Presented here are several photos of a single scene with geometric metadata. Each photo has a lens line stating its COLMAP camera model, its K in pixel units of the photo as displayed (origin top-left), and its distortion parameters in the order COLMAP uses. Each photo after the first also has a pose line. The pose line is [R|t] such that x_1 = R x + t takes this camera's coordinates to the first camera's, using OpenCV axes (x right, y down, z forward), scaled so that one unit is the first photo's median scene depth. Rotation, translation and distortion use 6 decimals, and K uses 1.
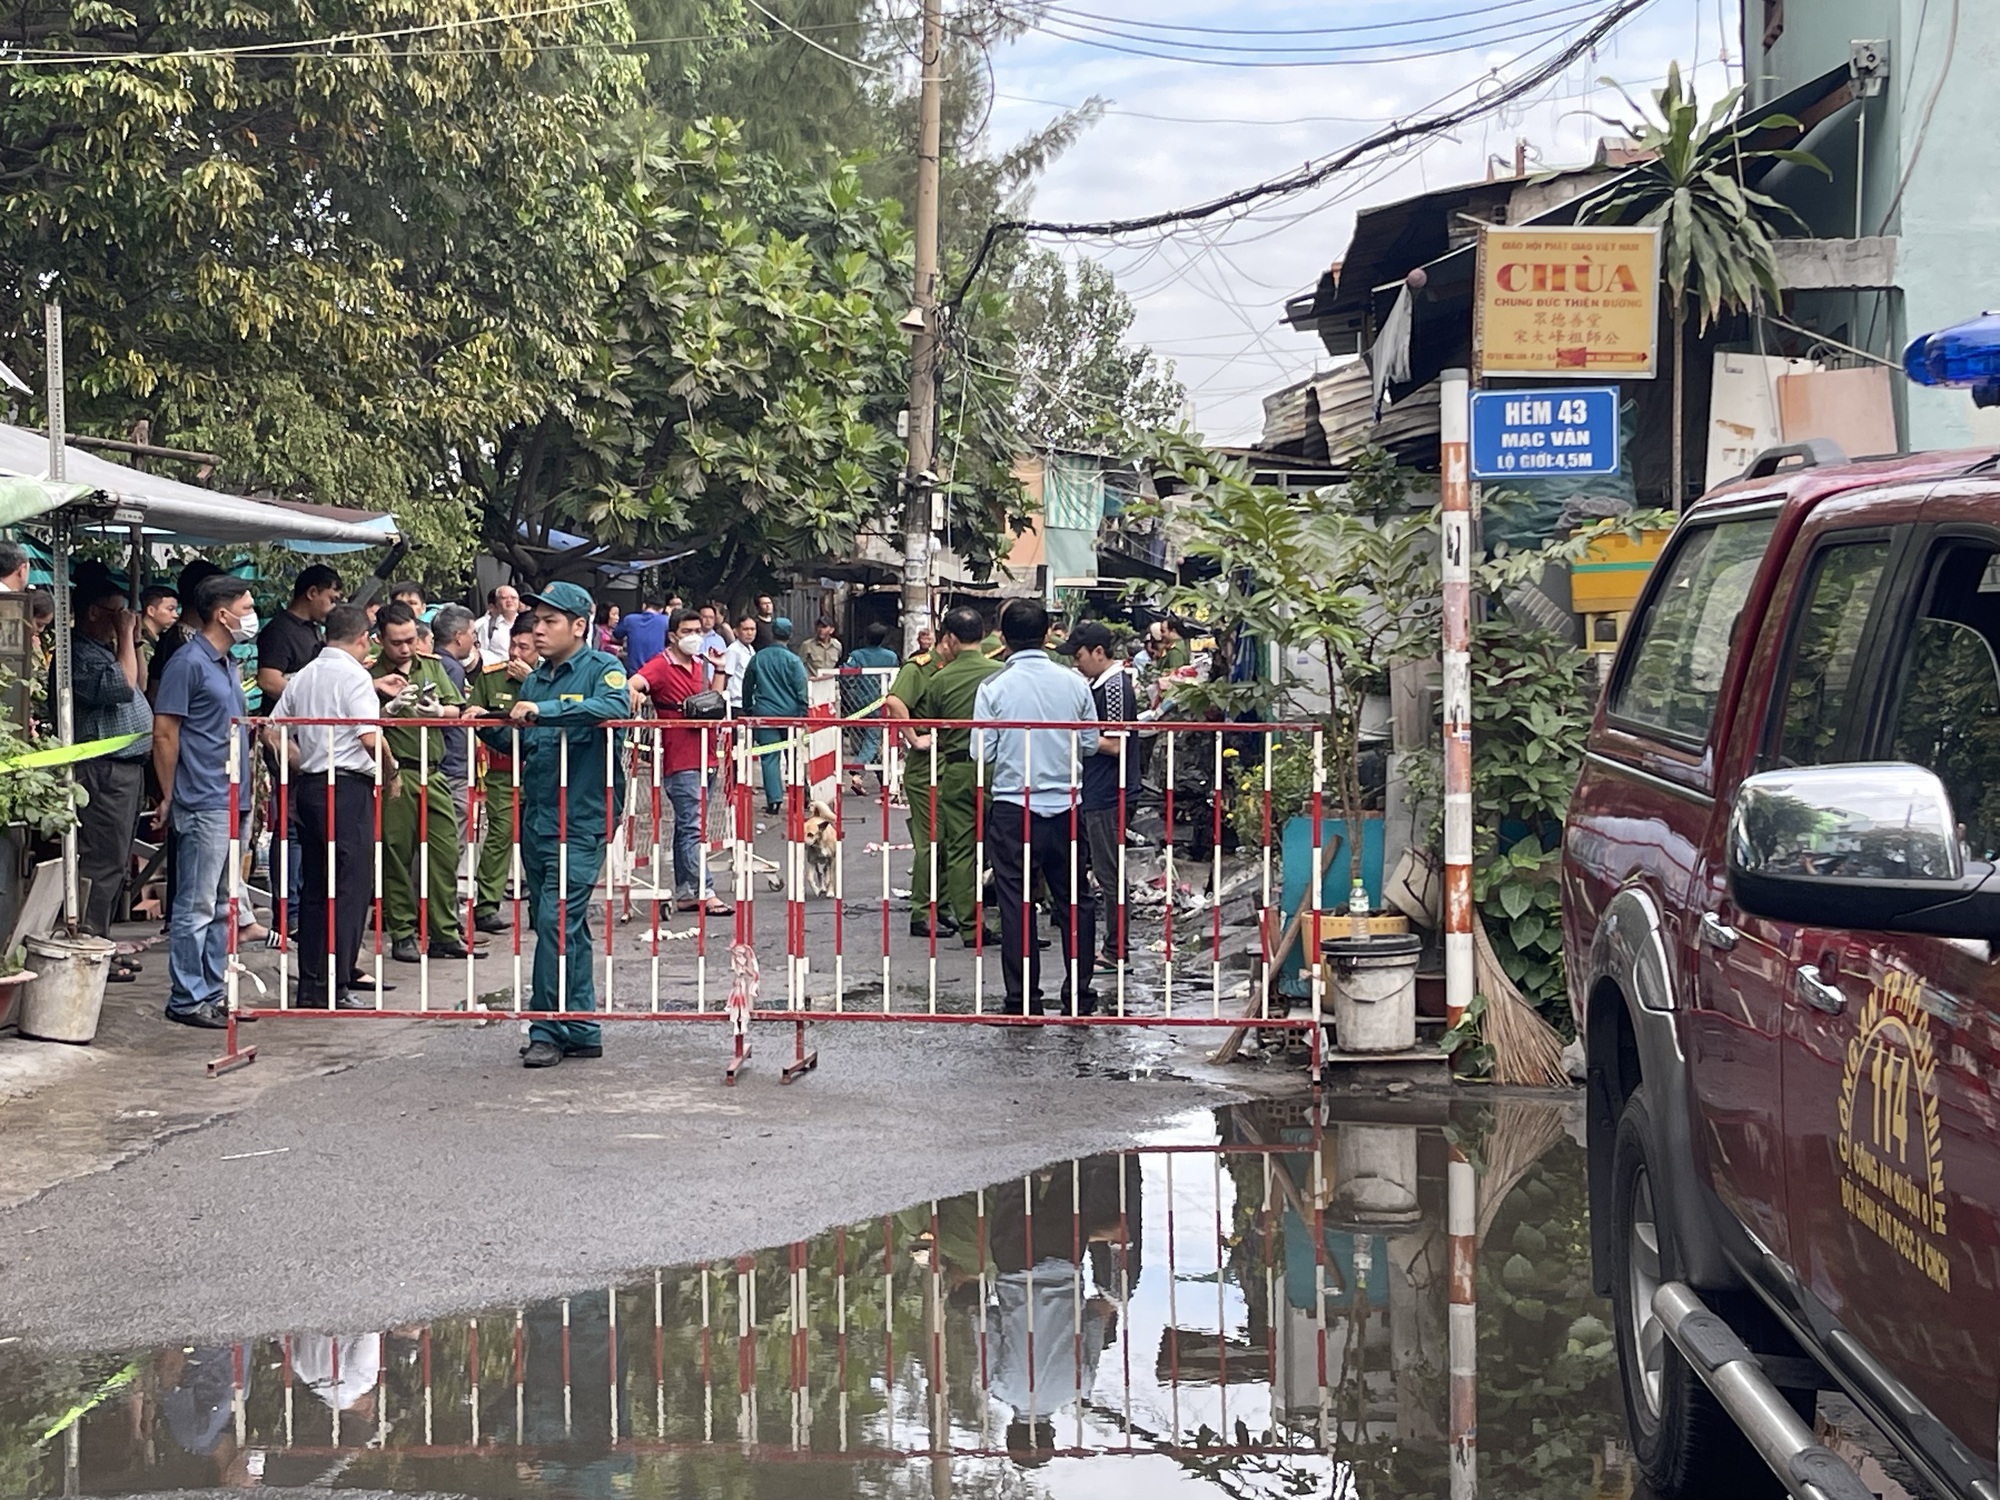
lens RADIAL K [[3343.7, 0, 1000.0], [0, 3343.7, 750.0], [0, 0, 1]] dist [0.112613, -0.111308]
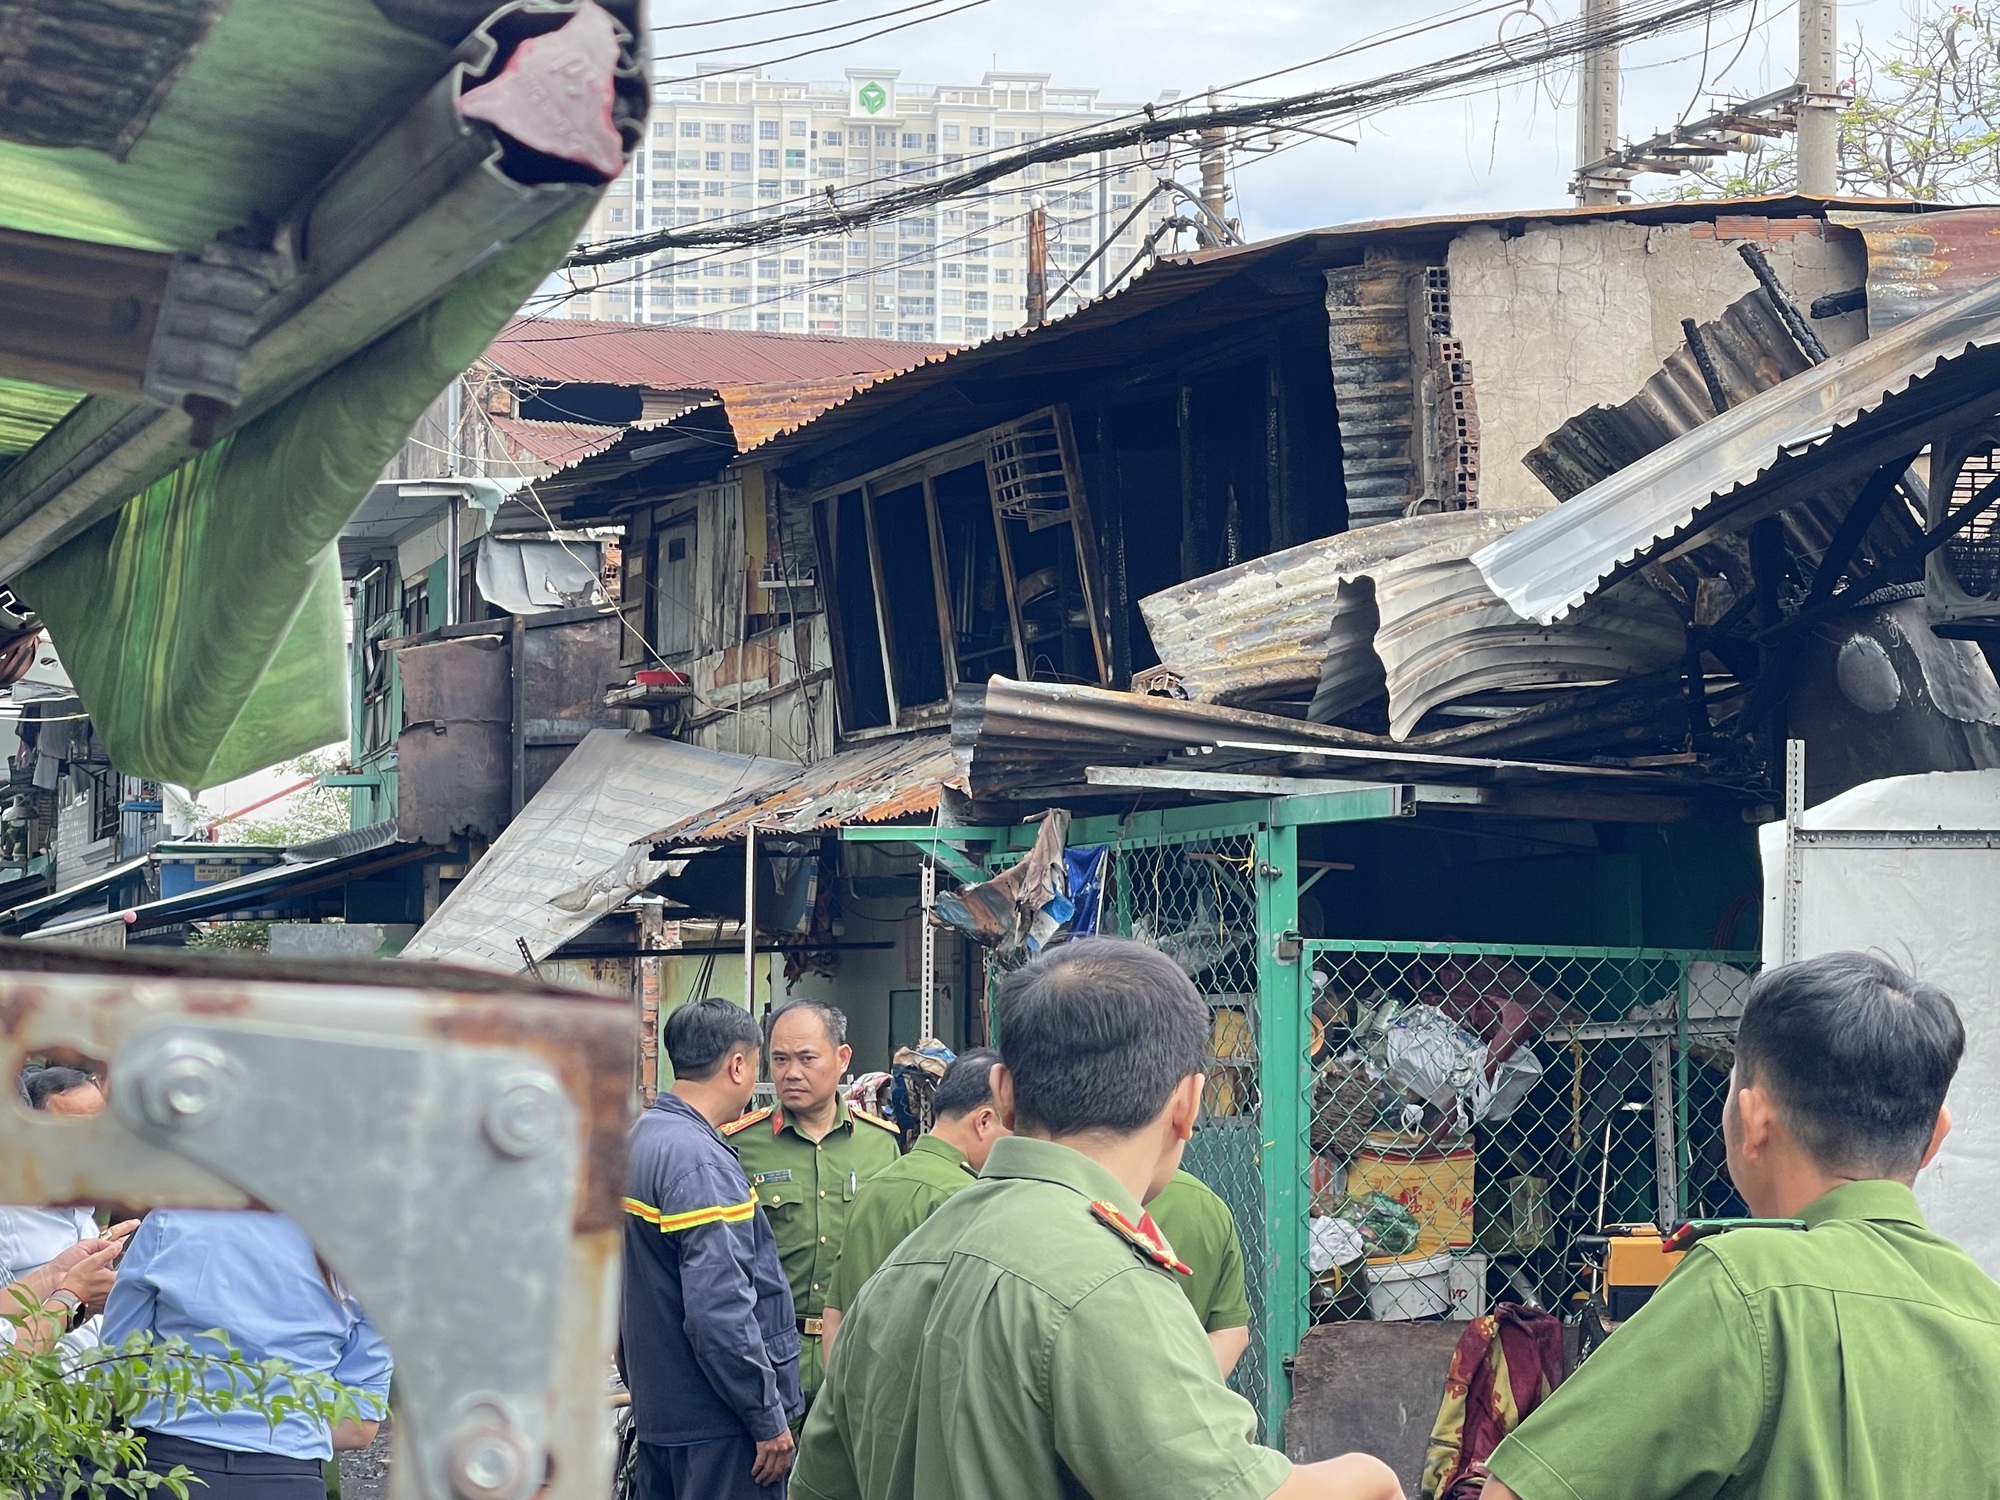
lens RADIAL K [[4584.5, 0, 1000.0], [0, 4584.5, 750.0], [0, 0, 1]] dist [0.142231, 0.410059]
pose [[0.924559, 0.043447, 0.378554, -0.339742], [-0.007537, 0.995369, -0.095832, -0.033555], [-0.380964, 0.085749, 0.920605, 0.696148]]
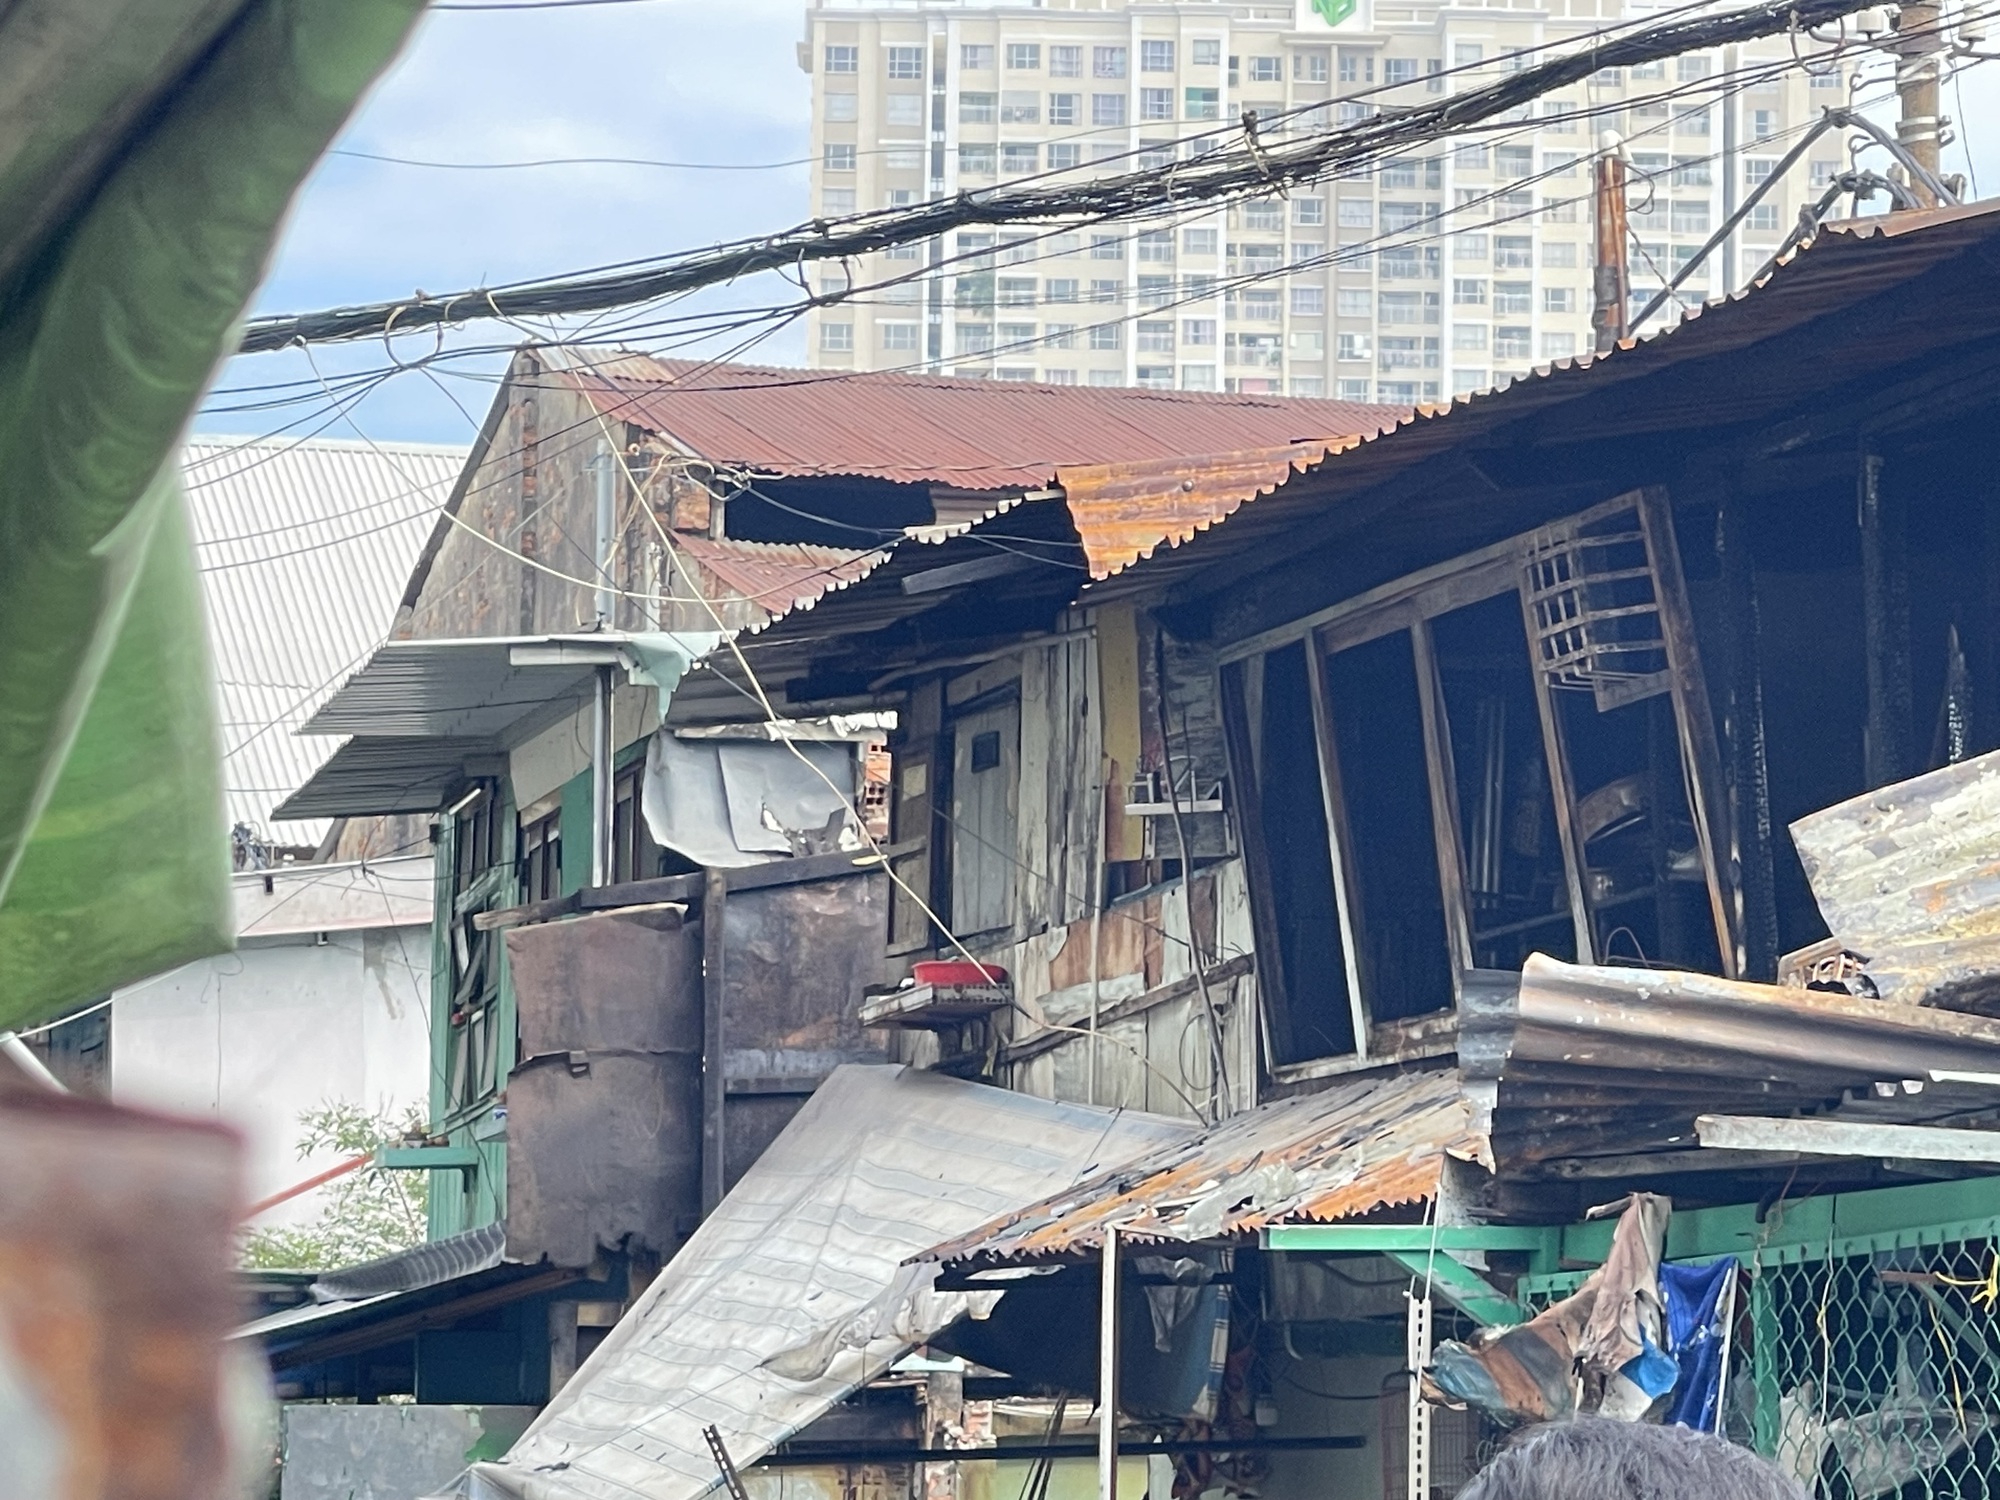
lens RADIAL K [[7894.4, 0, 1153.9], [0, 7894.4, 747.6], [0, 0, 1]] dist [0.113057, 1.083573]
pose [[0.942526, 0.058758, 0.328927, -0.327656], [-0.012344, 0.989868, -0.141454, -0.032545], [-0.333905, 0.129264, 0.933701, 0.721949]]
